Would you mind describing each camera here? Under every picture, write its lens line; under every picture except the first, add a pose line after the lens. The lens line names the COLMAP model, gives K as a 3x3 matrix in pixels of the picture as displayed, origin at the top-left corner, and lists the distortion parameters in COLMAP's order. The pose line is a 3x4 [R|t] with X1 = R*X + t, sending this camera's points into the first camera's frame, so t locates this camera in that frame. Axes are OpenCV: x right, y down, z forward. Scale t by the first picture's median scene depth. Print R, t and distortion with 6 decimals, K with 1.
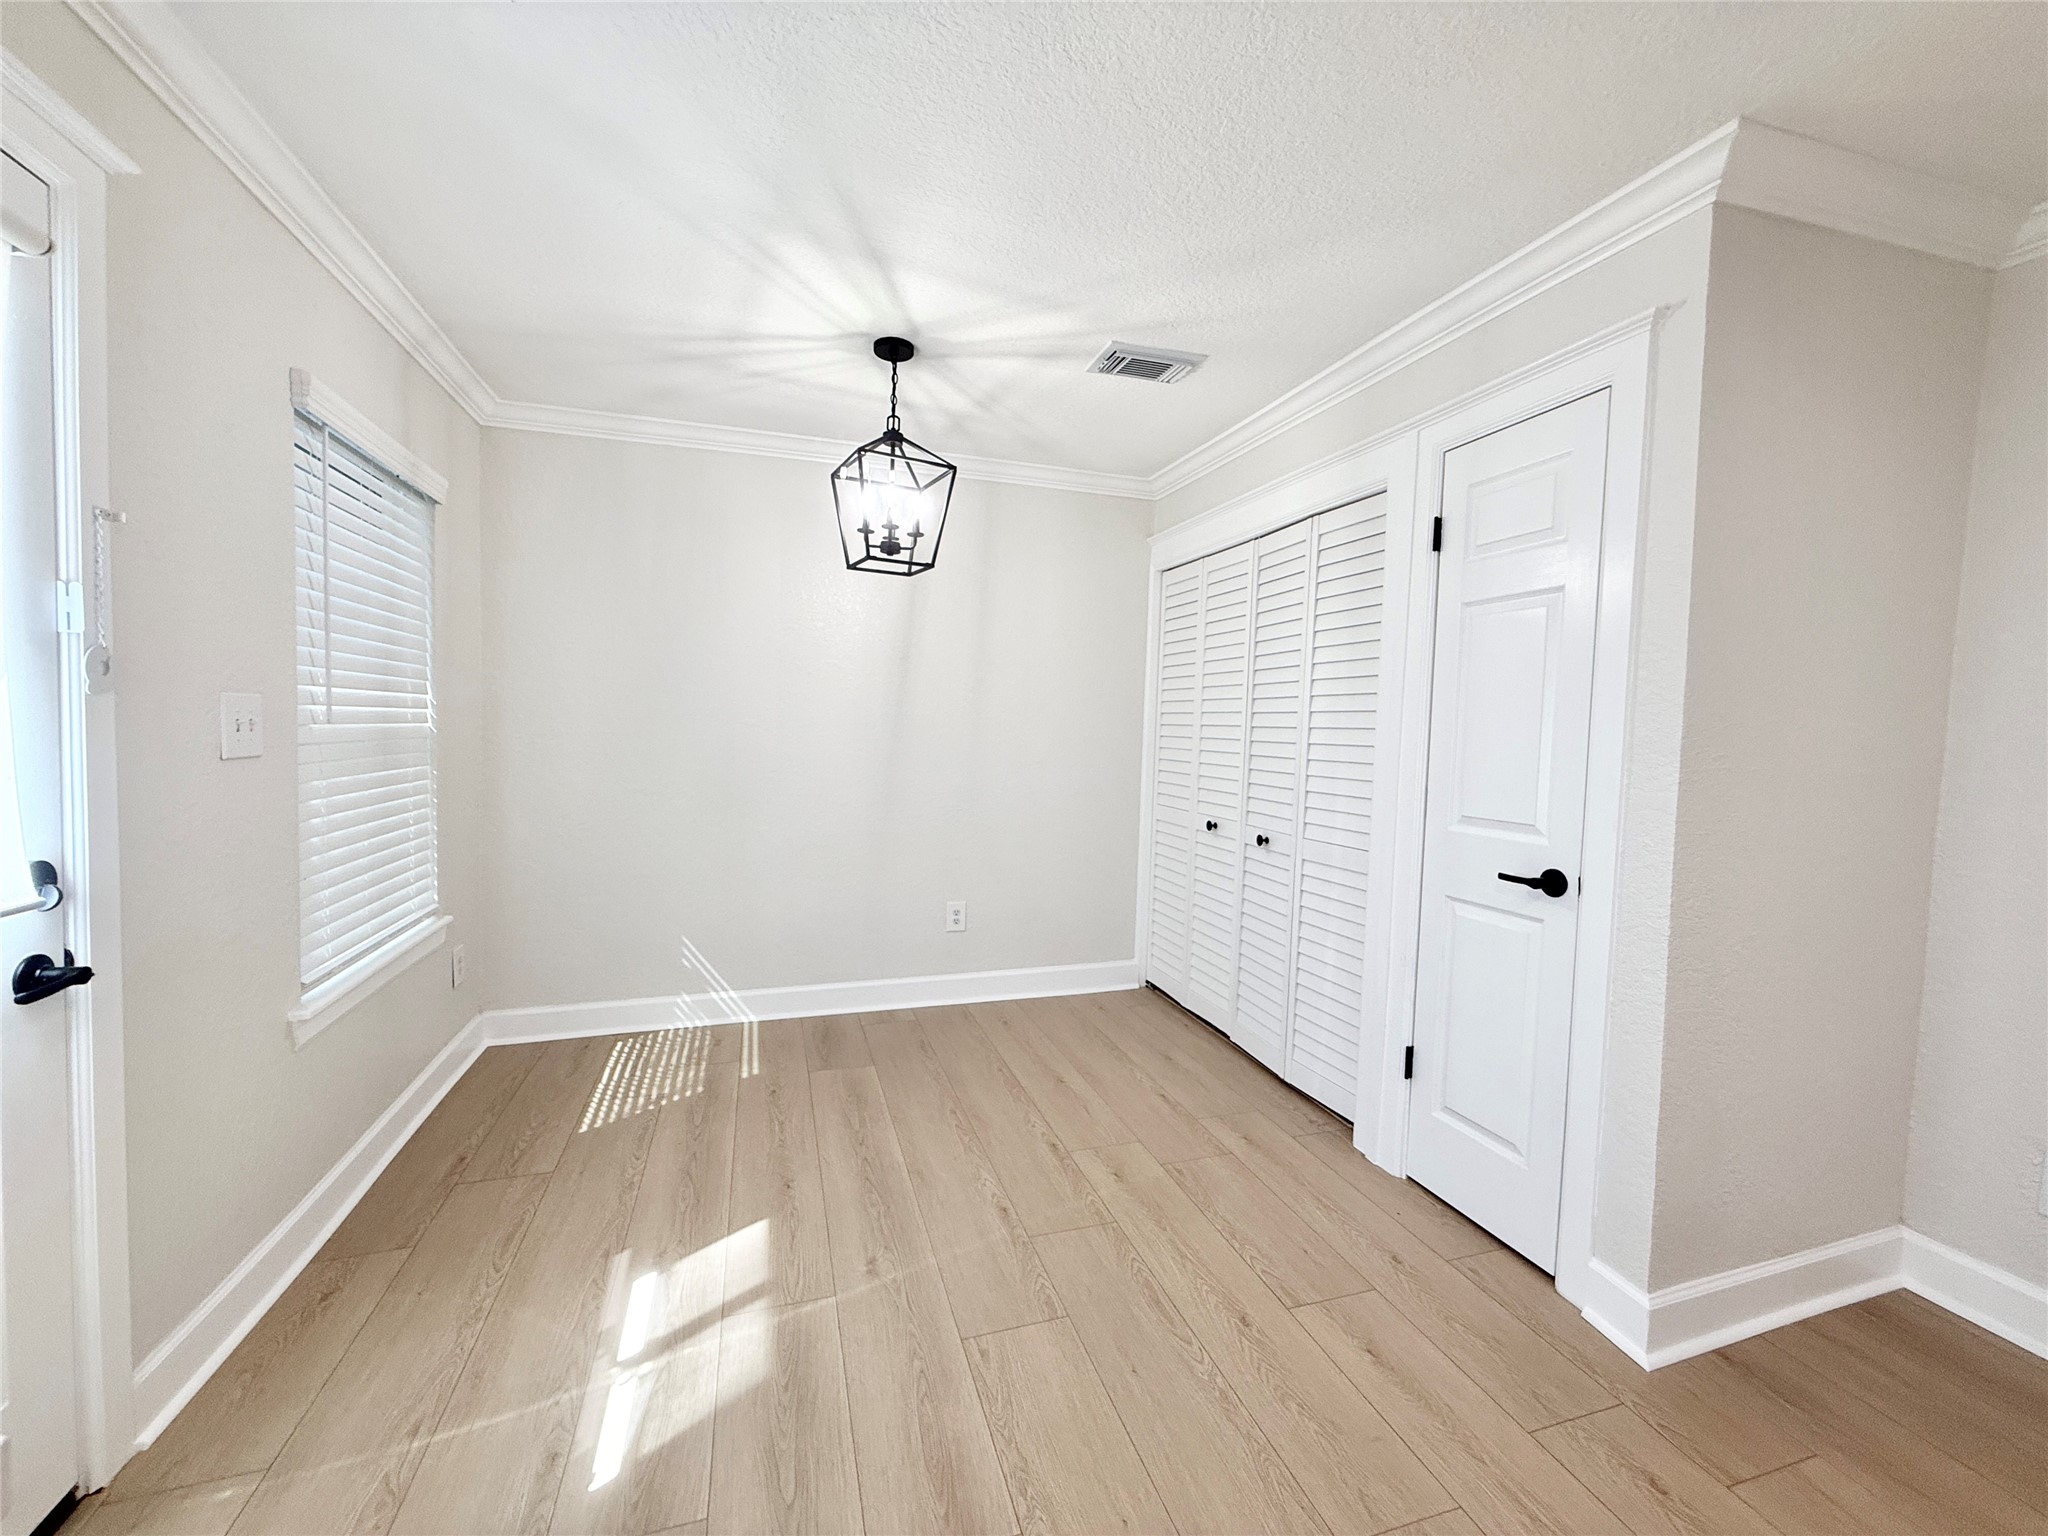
lens RADIAL K [[815.8, 0, 1020.5], [0, 815.8, 769.3], [0, 0, 1]] dist [-0.001448, 0.001048]
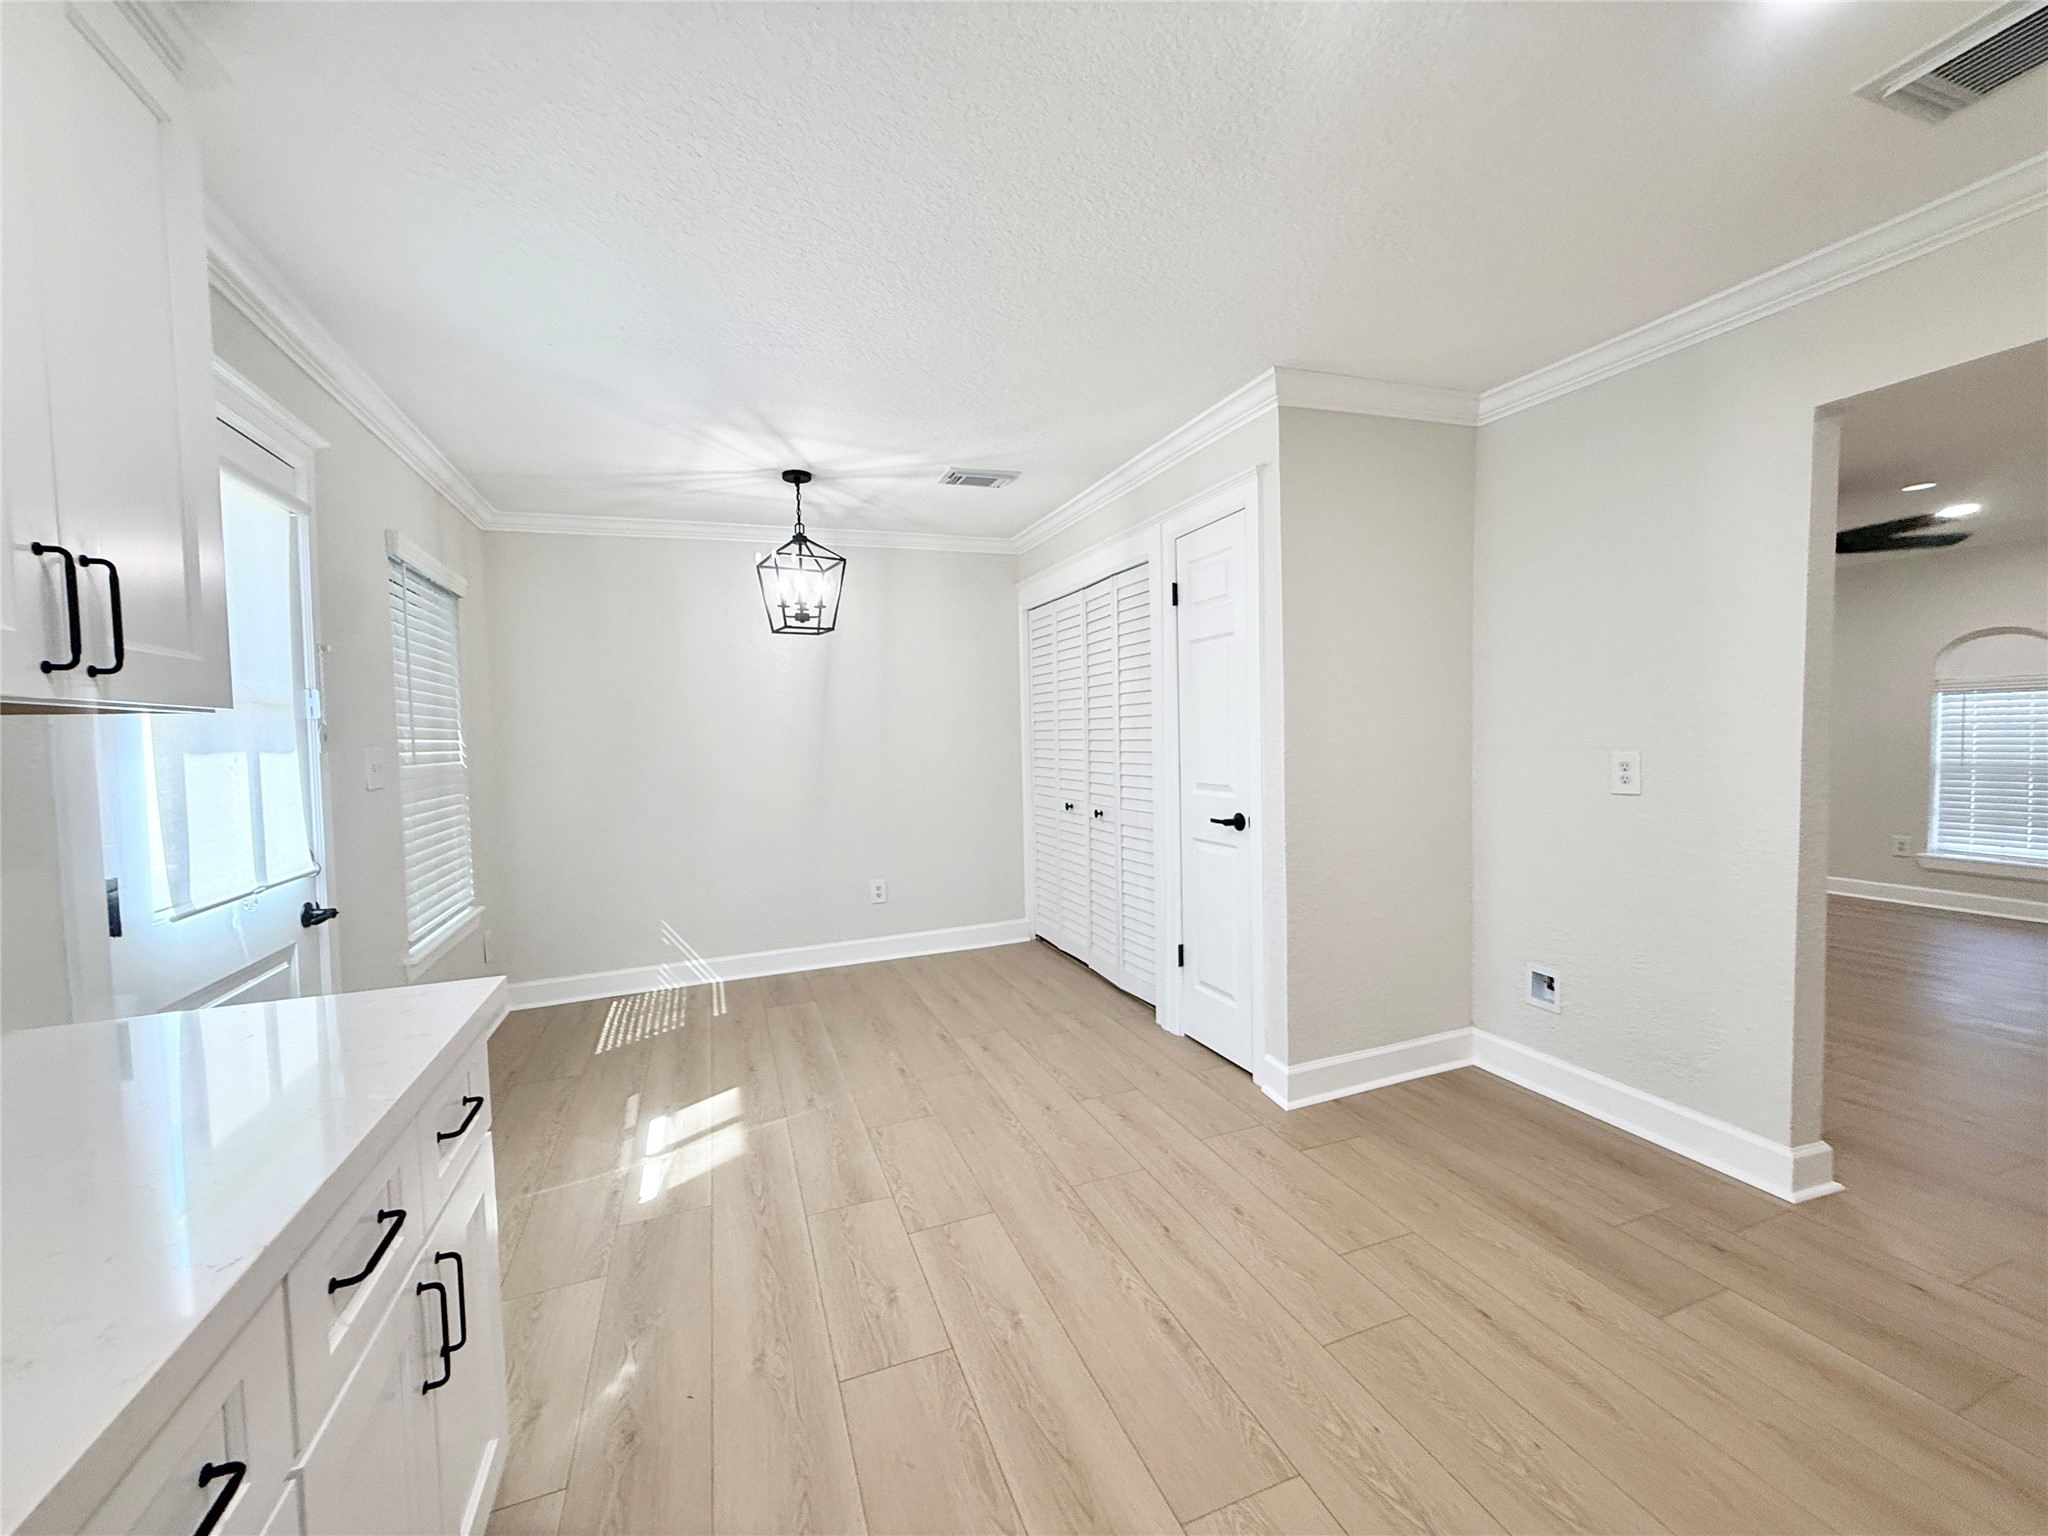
lens RADIAL K [[815.8, 0, 1020.1], [0, 815.8, 768.2], [0, 0, 1]] dist [-0.001448, 0.001048]
pose [[0.996837, -0.057072, 0.055305, 0.124090], [0.057648, 0.998297, -0.008879, 0.021105], [-0.054704, 0.012039, 0.998430, -0.424879]]
